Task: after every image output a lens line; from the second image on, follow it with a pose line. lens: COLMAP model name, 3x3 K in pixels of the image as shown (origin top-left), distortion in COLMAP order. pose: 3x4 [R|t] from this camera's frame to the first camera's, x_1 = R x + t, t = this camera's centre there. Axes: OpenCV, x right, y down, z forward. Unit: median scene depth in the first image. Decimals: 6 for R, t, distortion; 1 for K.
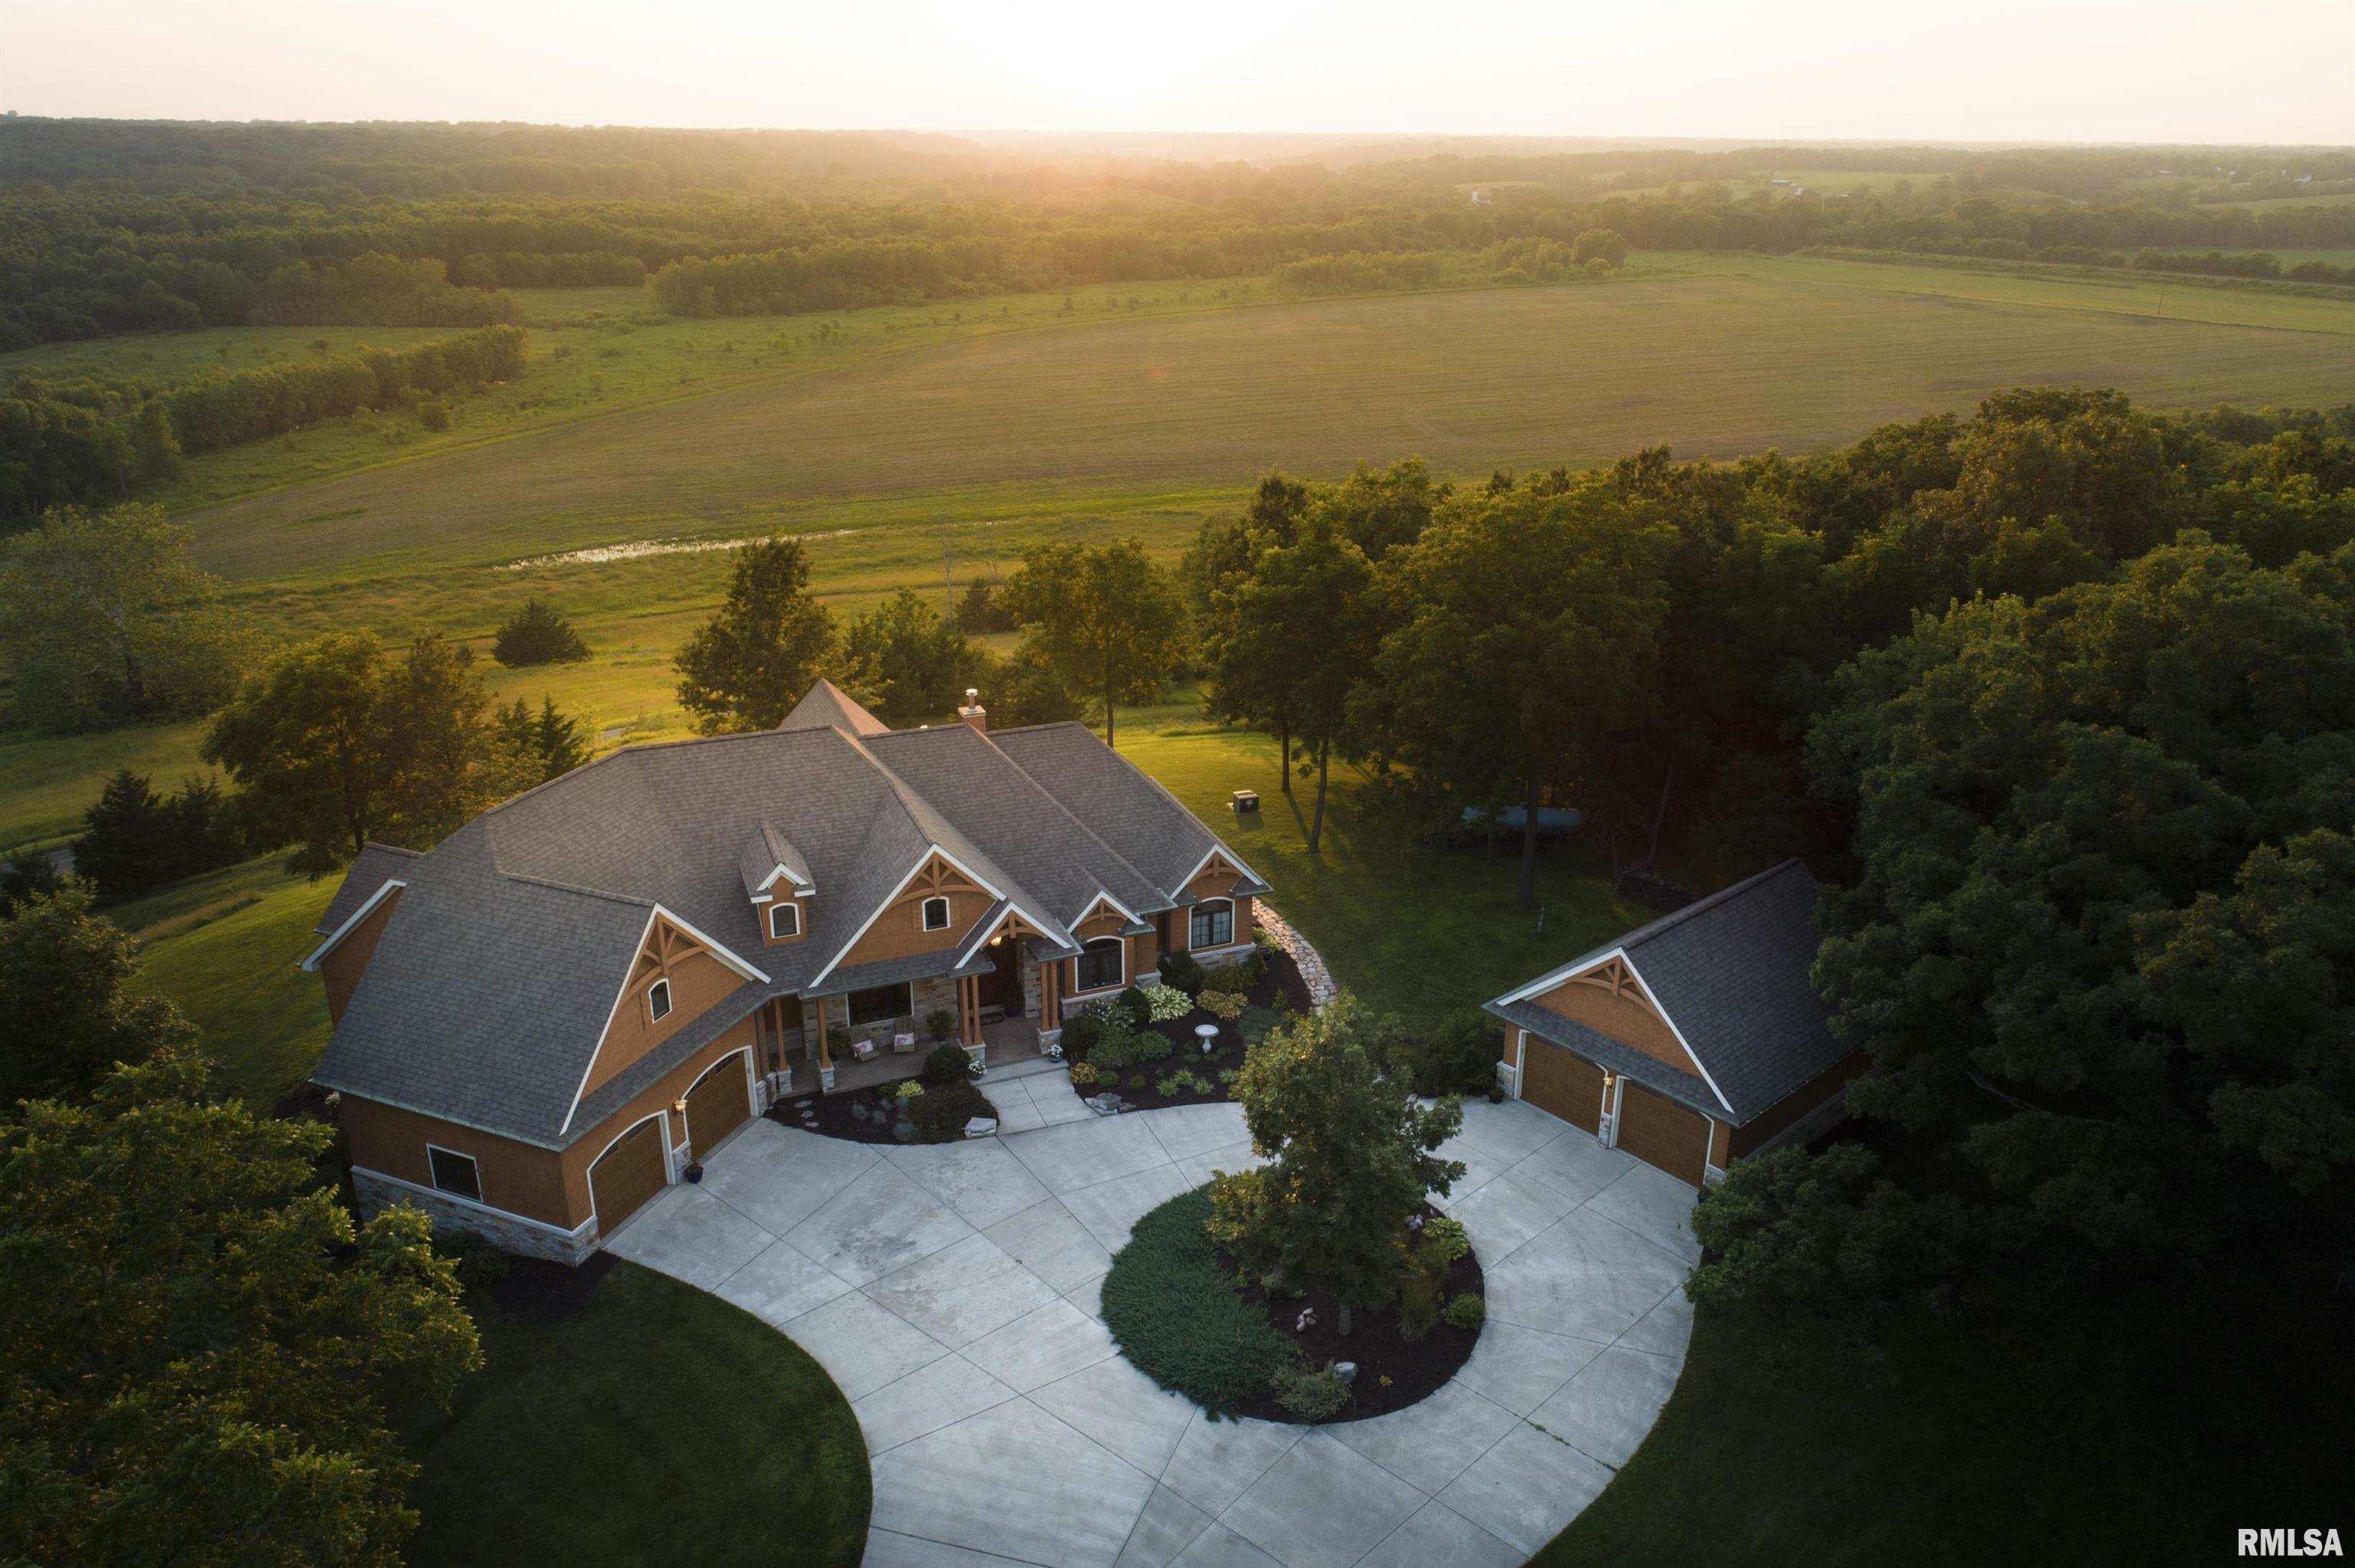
lens RADIAL K [[1714.6, 0, 1207.6], [0, 1714.6, 785.5], [0, 0, 1]] dist [-0.004088, 0.008044]
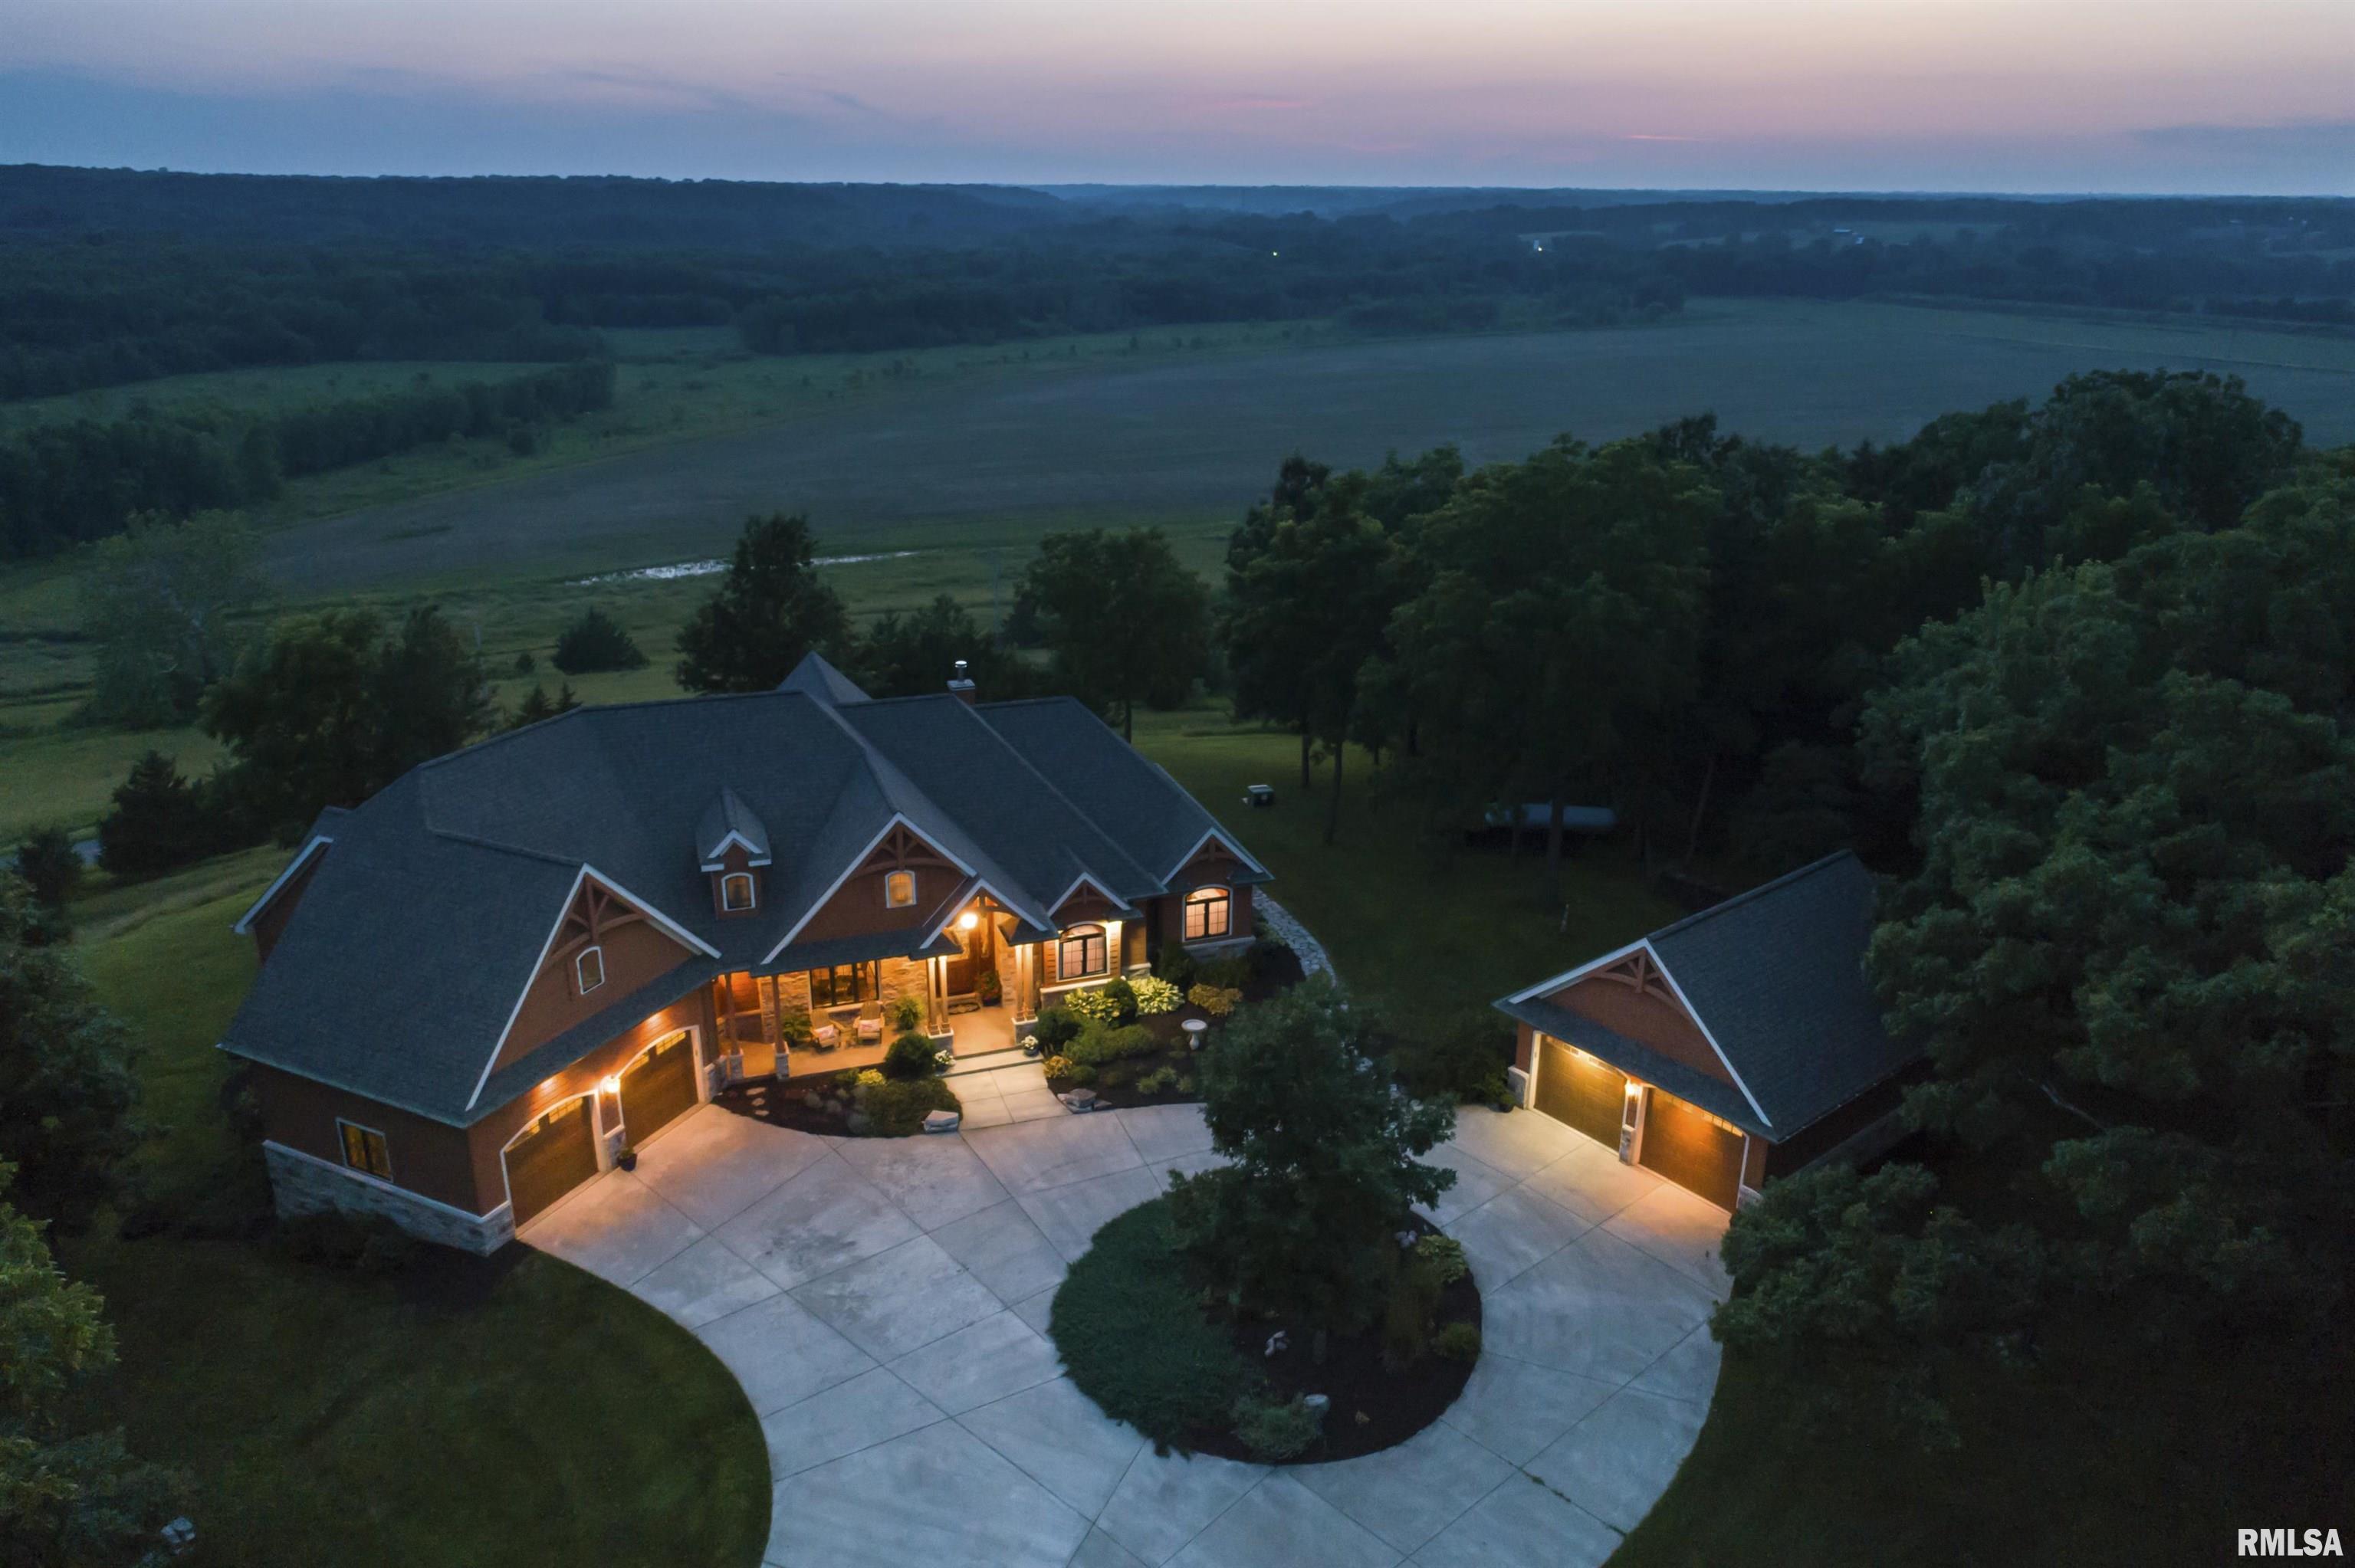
lens RADIAL K [[1661.8, 0, 1177.5], [0, 1661.8, 784.0], [0, 0, 1]] dist [-0.001964, 0.003771]
pose [[0.998338, 0.019342, -0.054292, 0.032530], [-0.020483, 0.999579, -0.020546, 0.028058], [0.053872, 0.021624, 0.998314, 0.091682]]
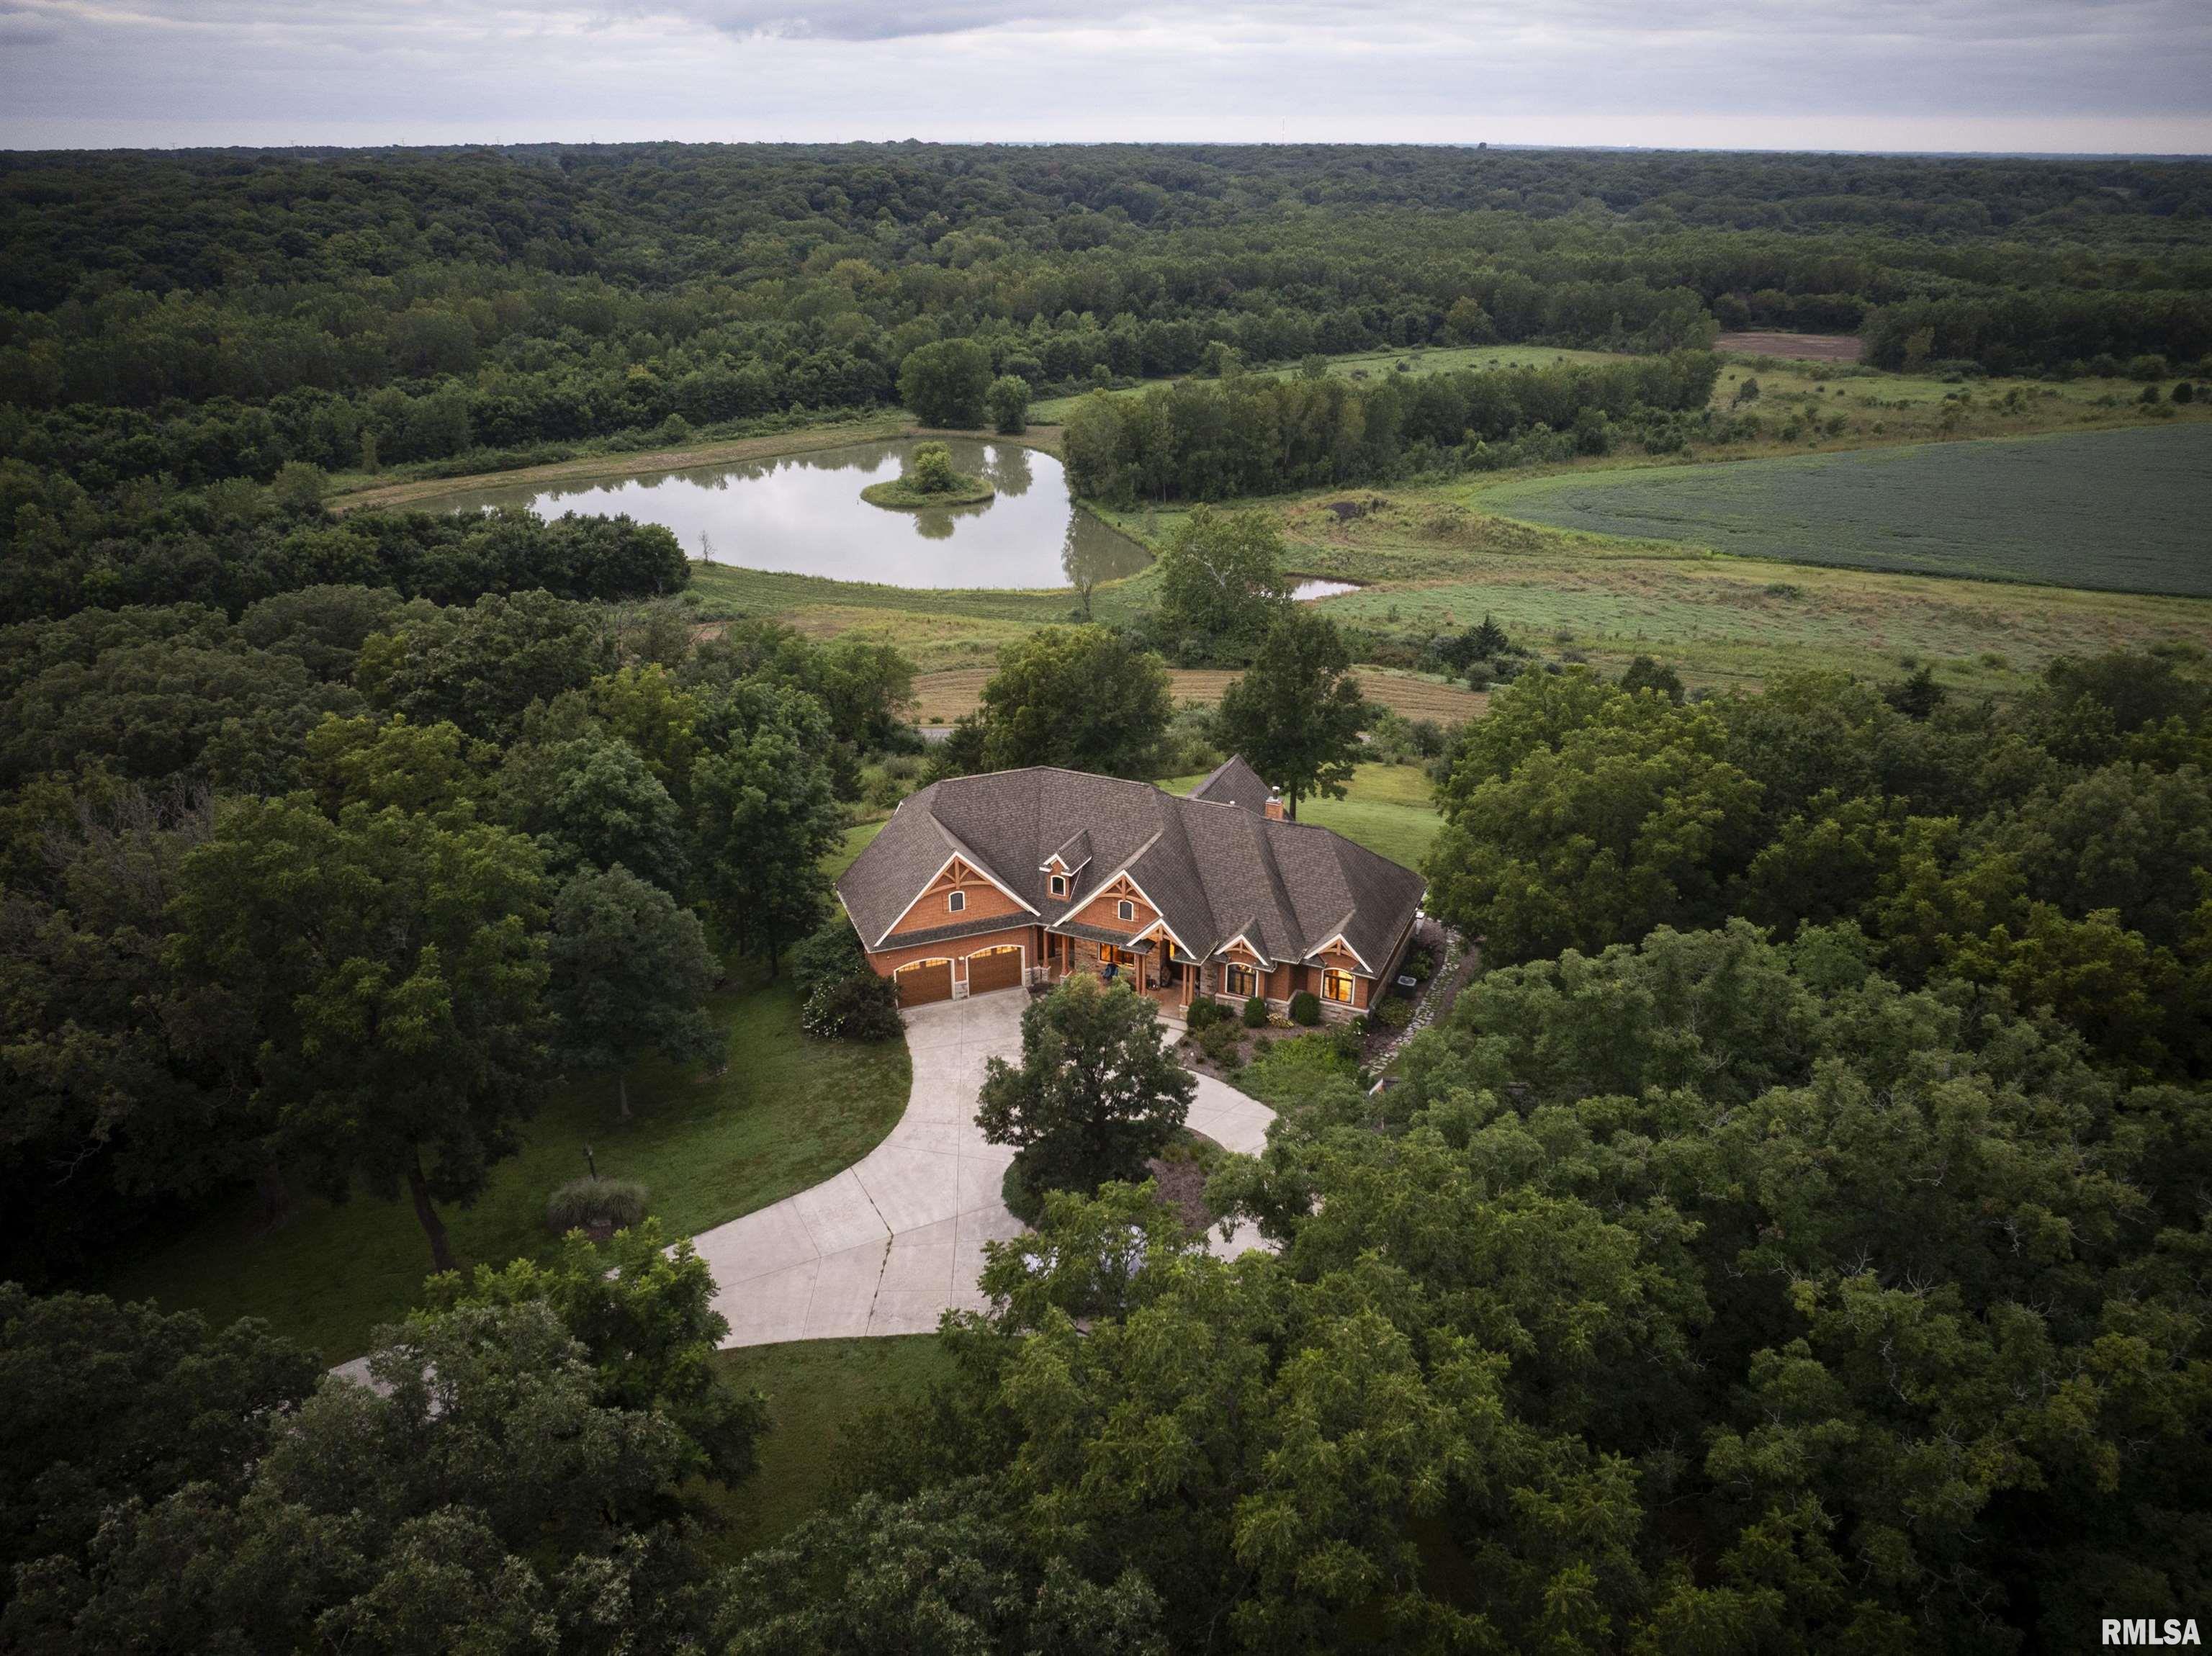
lens RADIAL K [[1566.0, 0, 1076.3], [0, 1566.0, 826.8], [0, 0, 1]] dist [-0.005745, -0.001393]
pose [[0.677284, 0.287535, -0.677208, 0.684949], [-0.253349, 0.955320, 0.152241, -0.186531], [0.690725, 0.068459, 0.719870, -0.113363]]
